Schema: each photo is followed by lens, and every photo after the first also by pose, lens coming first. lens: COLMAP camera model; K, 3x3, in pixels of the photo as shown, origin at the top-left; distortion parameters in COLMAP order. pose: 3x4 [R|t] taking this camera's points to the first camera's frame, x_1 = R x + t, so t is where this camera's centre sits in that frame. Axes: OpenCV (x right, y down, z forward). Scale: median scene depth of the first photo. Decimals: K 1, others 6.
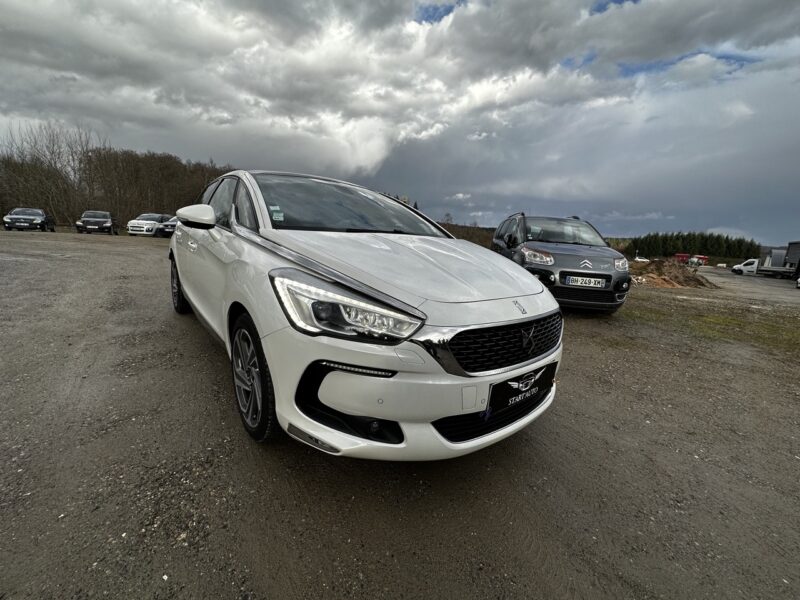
lens RADIAL K [[317.5, 0, 398.2], [0, 317.5, 298.7], [0, 0, 1]] dist [-0.002573, 0.000294]
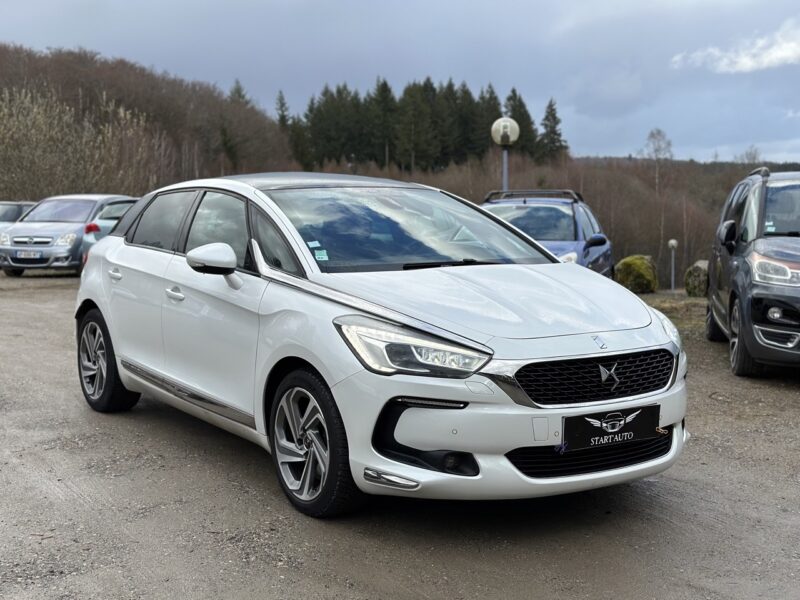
lens RADIAL K [[1075.5, 0, 388.3], [0, 1075.5, 301.8], [0, 0, 1]] dist [0.115645, -0.014209]
pose [[0.992159, -0.059811, -0.109742, 0.138424], [0.047258, 0.992399, -0.113622, 0.270629], [0.115704, 0.107545, 0.987444, -2.501618]]
